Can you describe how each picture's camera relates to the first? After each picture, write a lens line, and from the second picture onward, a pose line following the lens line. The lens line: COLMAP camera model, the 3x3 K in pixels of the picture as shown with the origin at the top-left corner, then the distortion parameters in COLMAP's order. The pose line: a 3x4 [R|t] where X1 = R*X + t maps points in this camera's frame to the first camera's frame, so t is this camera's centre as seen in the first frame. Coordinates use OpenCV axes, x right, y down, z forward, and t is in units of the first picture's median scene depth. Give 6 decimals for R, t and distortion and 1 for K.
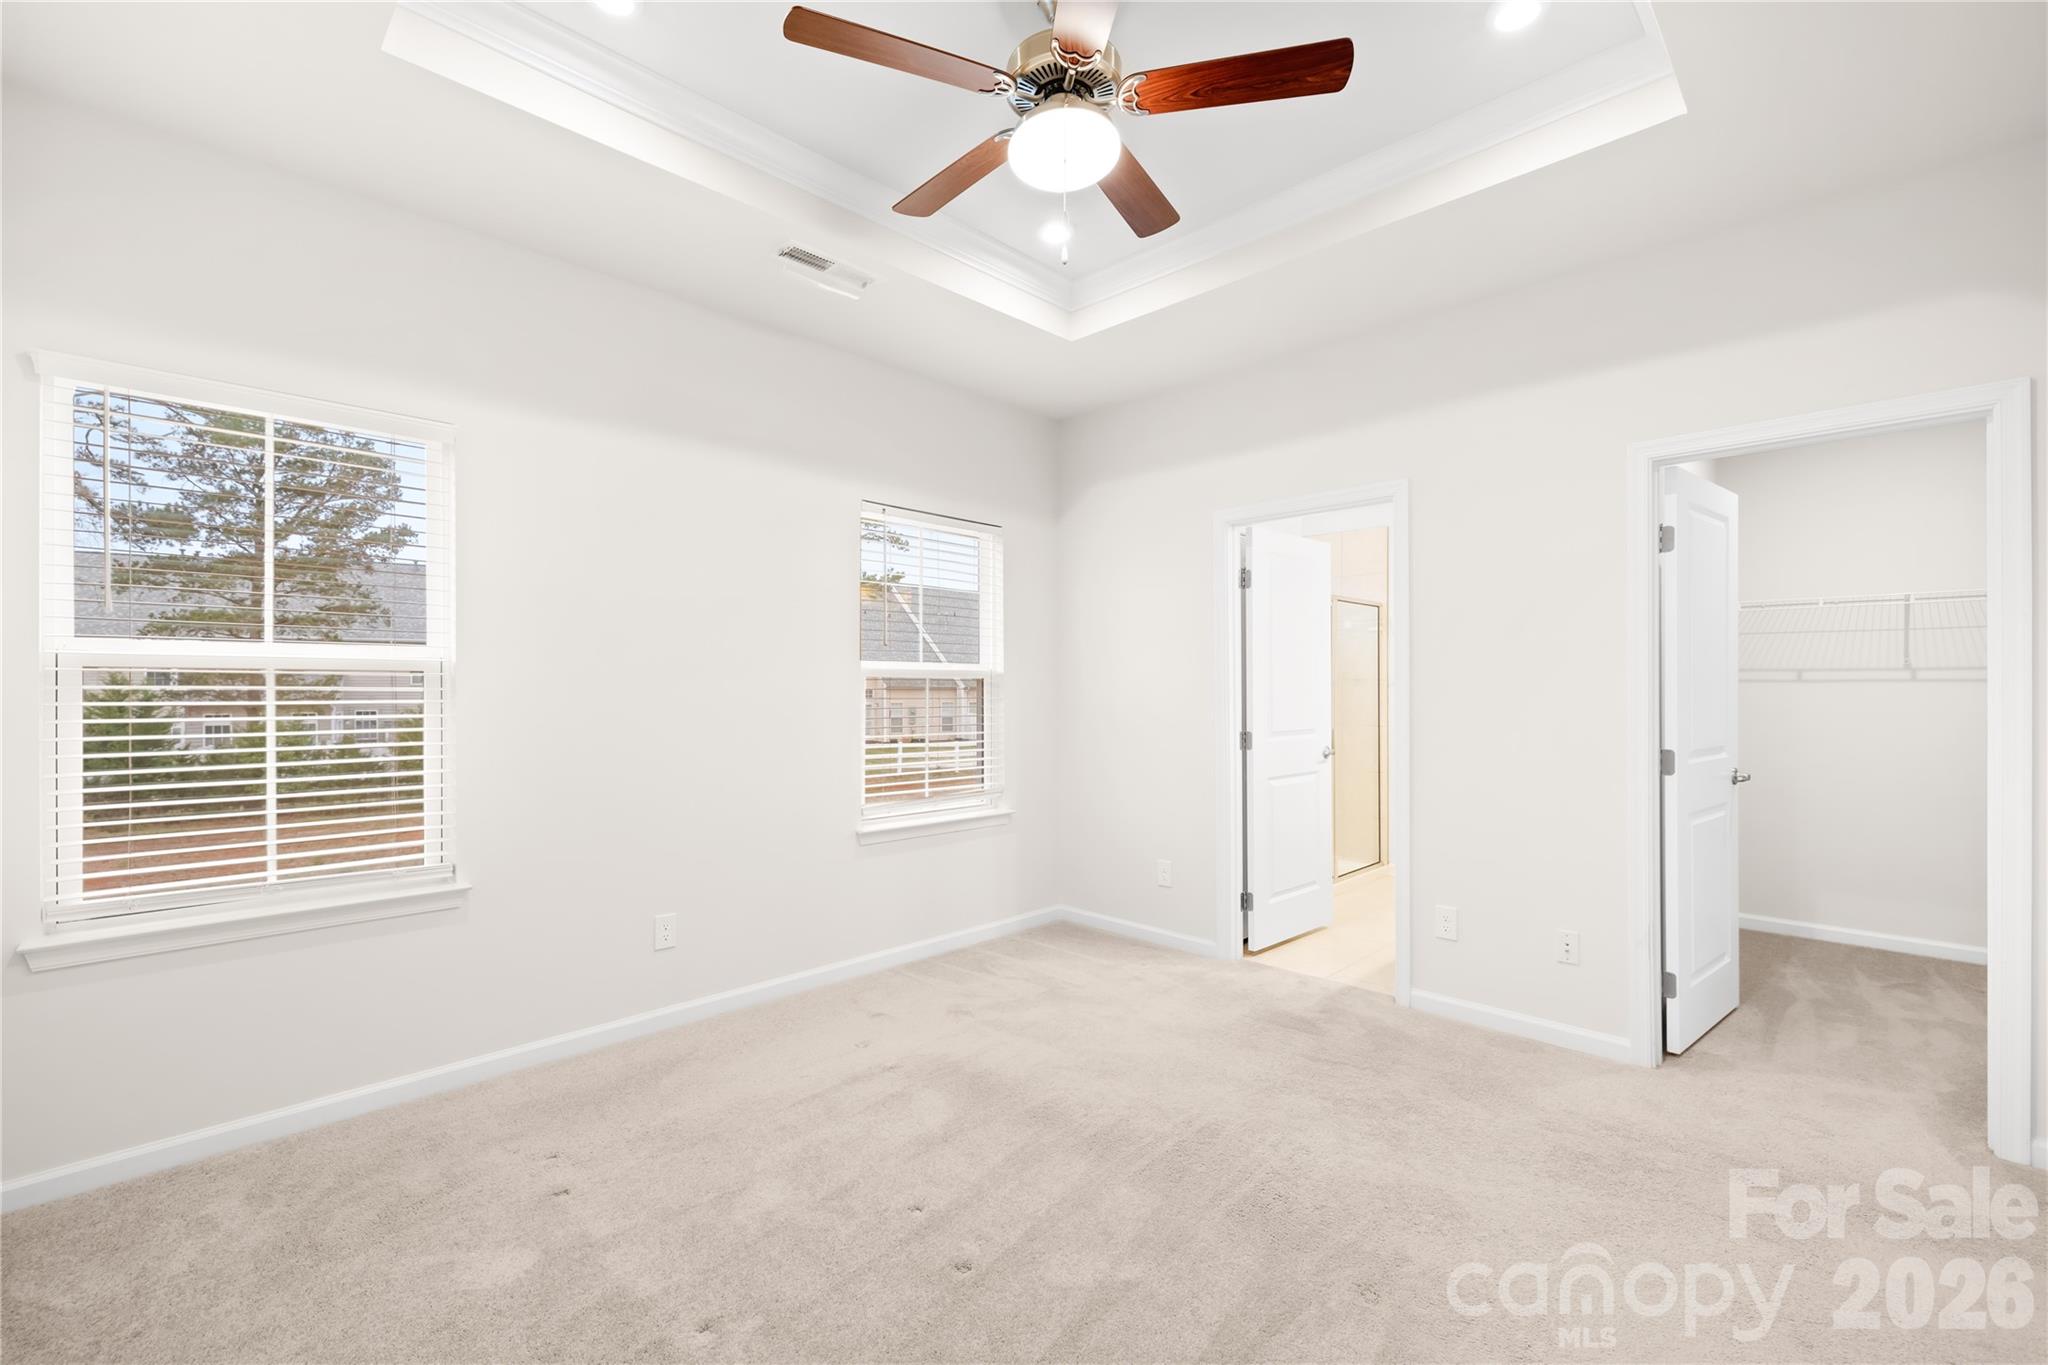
lens RADIAL K [[858.1, 0, 1012.0], [0, 858.1, 676.4], [0, 0, 1]] dist [-0.001007, -0.000165]
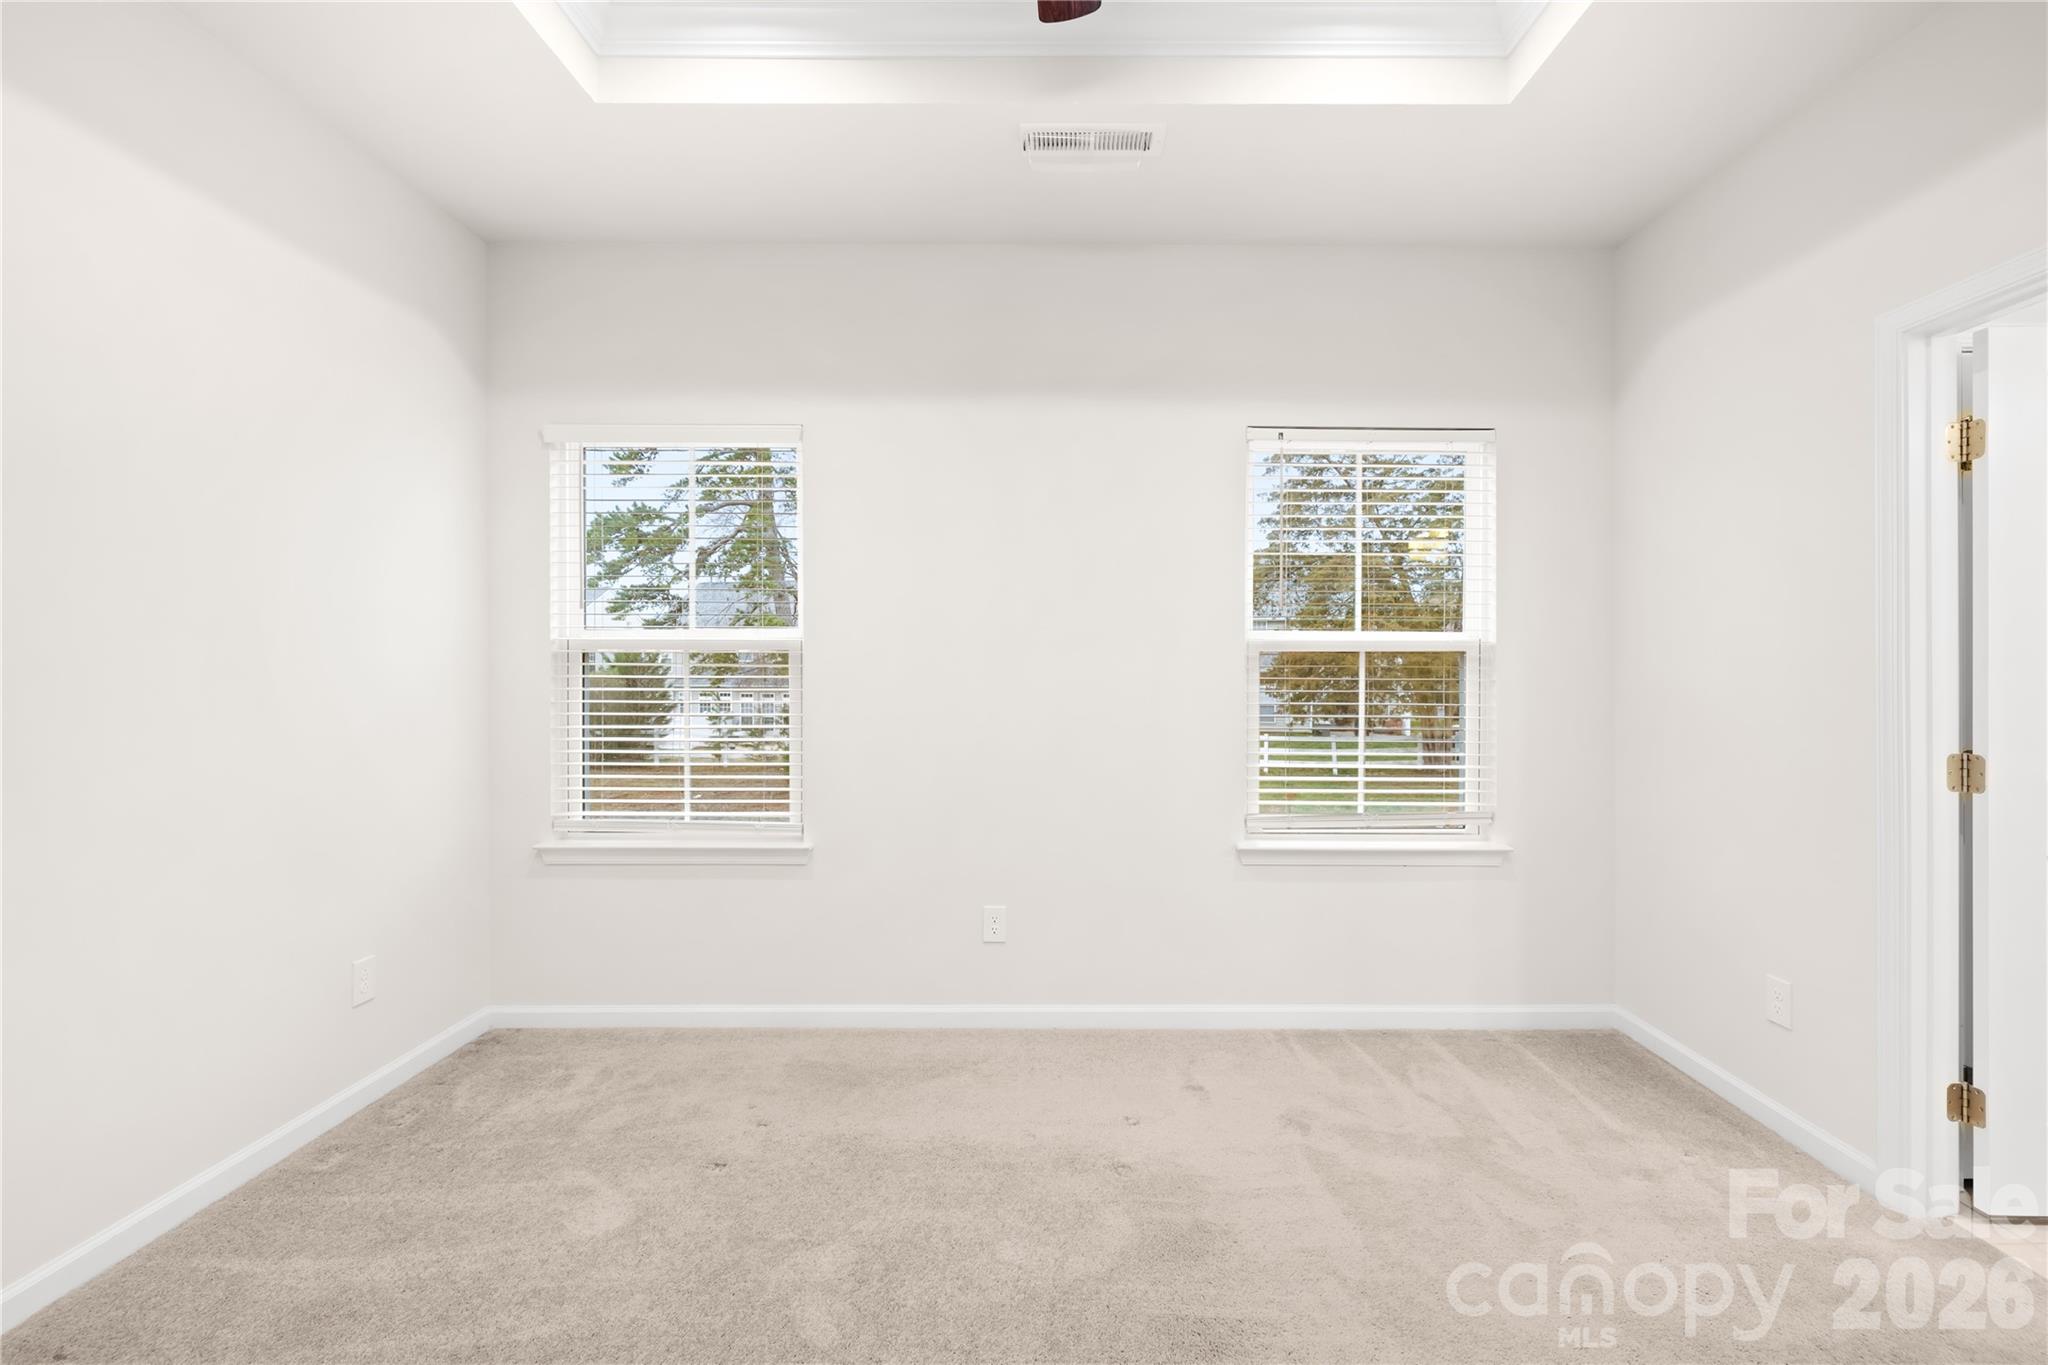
lens RADIAL K [[880.6, 0, 1023.1], [0, 880.6, 663.8], [0, 0, 1]] dist [-0.001123, -0.000042]
pose [[0.716244, -0.001902, -0.697847, 0.246319], [0.007843, 0.999955, 0.005324, 0.006194], [0.697806, -0.009287, 0.716227, 0.281494]]
